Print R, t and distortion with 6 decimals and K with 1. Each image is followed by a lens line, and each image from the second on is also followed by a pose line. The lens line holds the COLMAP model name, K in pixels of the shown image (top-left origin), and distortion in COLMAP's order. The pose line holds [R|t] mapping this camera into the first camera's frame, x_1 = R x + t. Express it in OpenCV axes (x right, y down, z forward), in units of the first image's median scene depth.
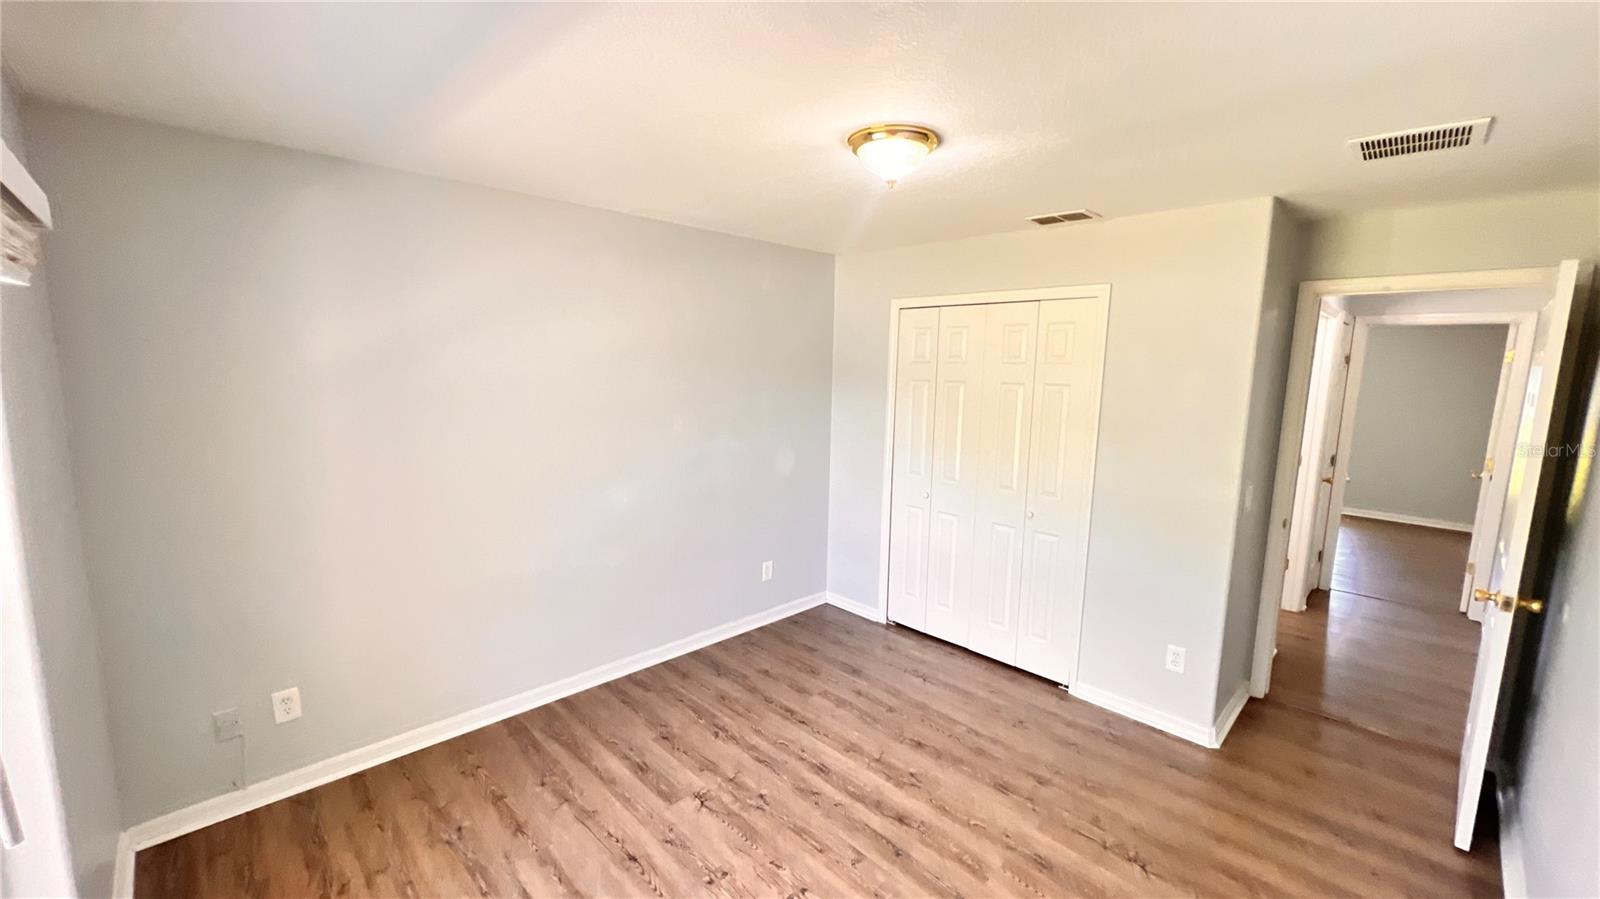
lens RADIAL K [[638.0, 0, 794.6], [0, 638.0, 451.9], [0, 0, 1]] dist [-0.002161, 0.000145]
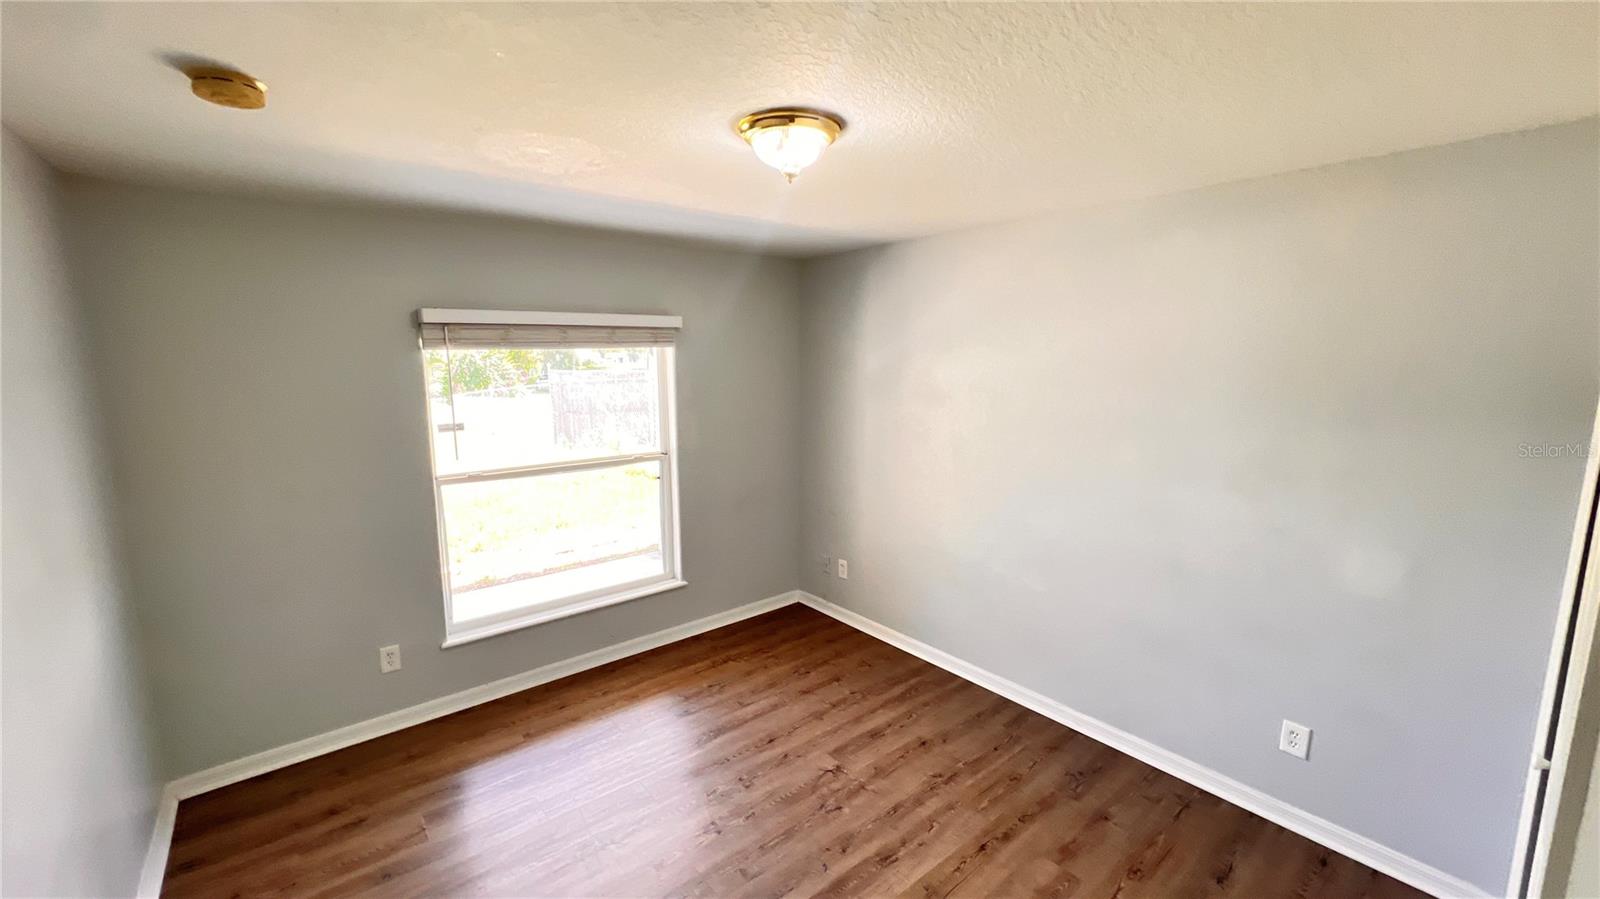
lens RADIAL K [[638.0, 0, 801.0], [0, 638.0, 452.1], [0, 0, 1]] dist [-0.002161, 0.000145]
pose [[-0.078015, 0.132105, -0.988161, 0.786664], [-0.139347, 0.980007, 0.142016, -0.129685], [0.987166, 0.148777, -0.058046, 0.828082]]
